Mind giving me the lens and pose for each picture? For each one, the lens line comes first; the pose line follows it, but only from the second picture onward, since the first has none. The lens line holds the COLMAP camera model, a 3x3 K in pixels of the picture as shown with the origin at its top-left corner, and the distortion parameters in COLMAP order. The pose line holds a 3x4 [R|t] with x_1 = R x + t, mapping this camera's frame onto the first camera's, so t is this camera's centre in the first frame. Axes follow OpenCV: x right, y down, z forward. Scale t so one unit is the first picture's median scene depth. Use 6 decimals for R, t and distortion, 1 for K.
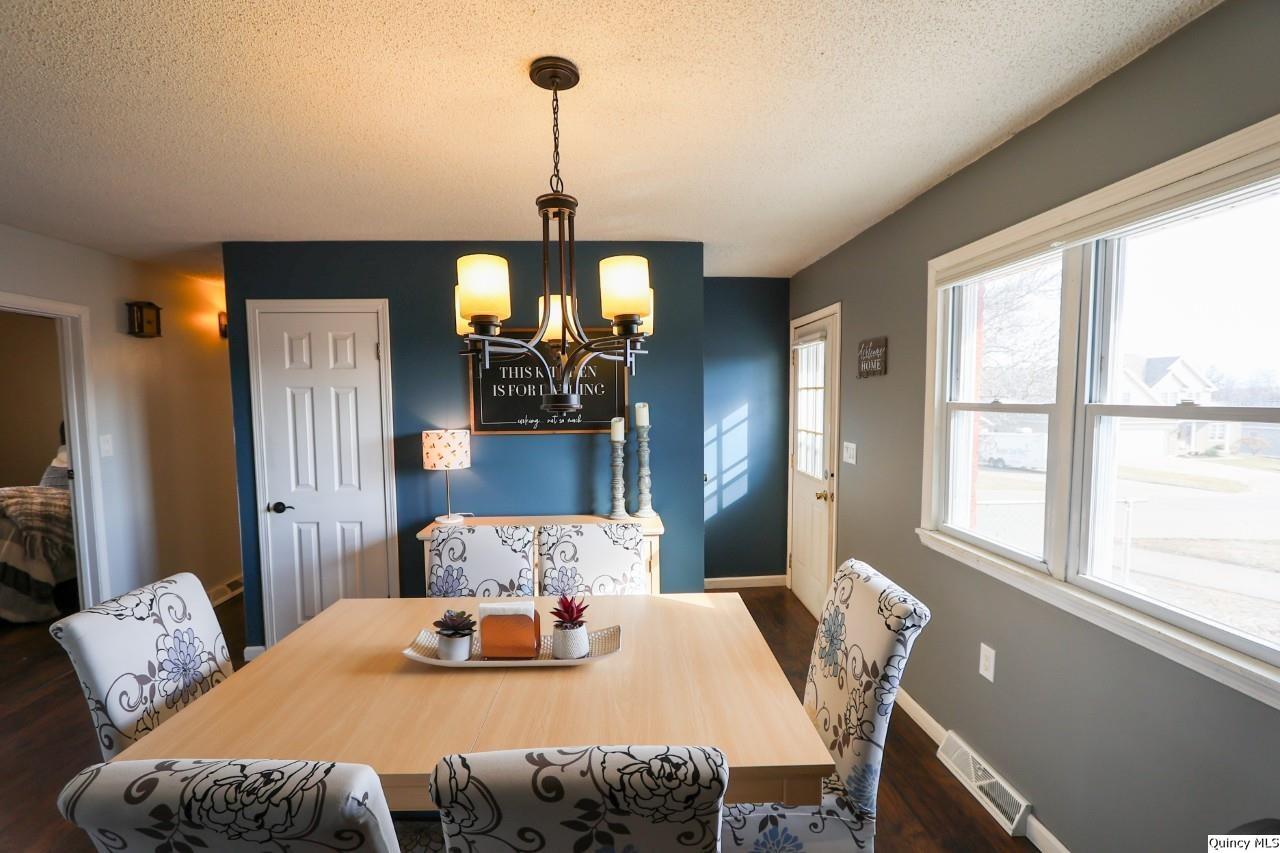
lens RADIAL K [[588.6, 0, 640.0], [0, 588.6, 426.5], [0, 0, 1]] dist [0.000010, 0.000034]
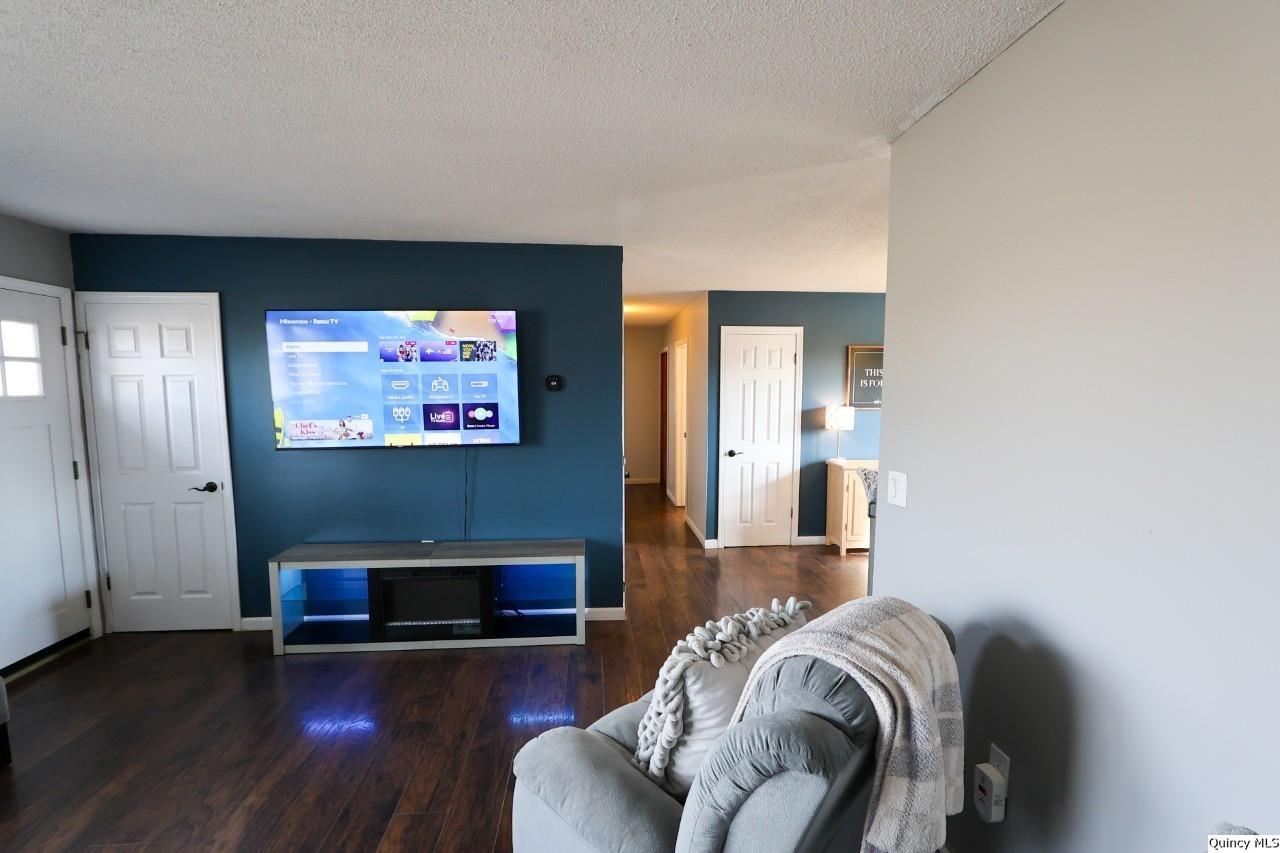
lens RADIAL K [[577.2, 0, 634.3], [0, 577.2, 441.7], [0, 0, 1]] dist [-0.002003, -0.000077]
pose [[0.999043, 0.003364, 0.043617, -0.955268], [-0.005214, 0.999088, 0.042378, 0.037705], [-0.043434, -0.042565, 0.998149, -0.594854]]
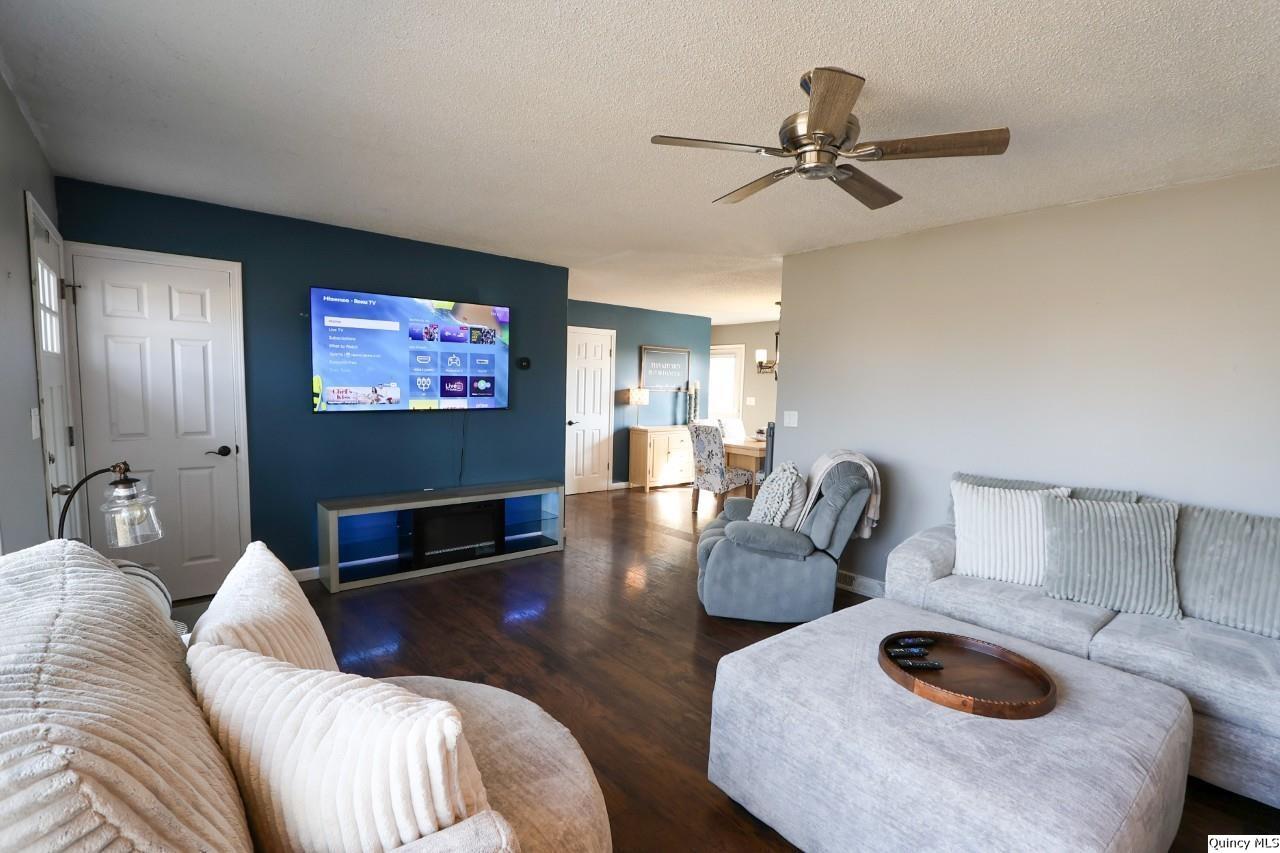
lens RADIAL K [[588.6, 0, 640.0], [0, 588.6, 426.5], [0, 0, 1]] dist [0.000010, 0.000034]
pose [[0.790034, -0.014743, 0.612886, -1.726055], [-0.003700, 0.999578, 0.028814, 0.088428], [-0.613052, -0.025031, 0.789646, -0.845001]]
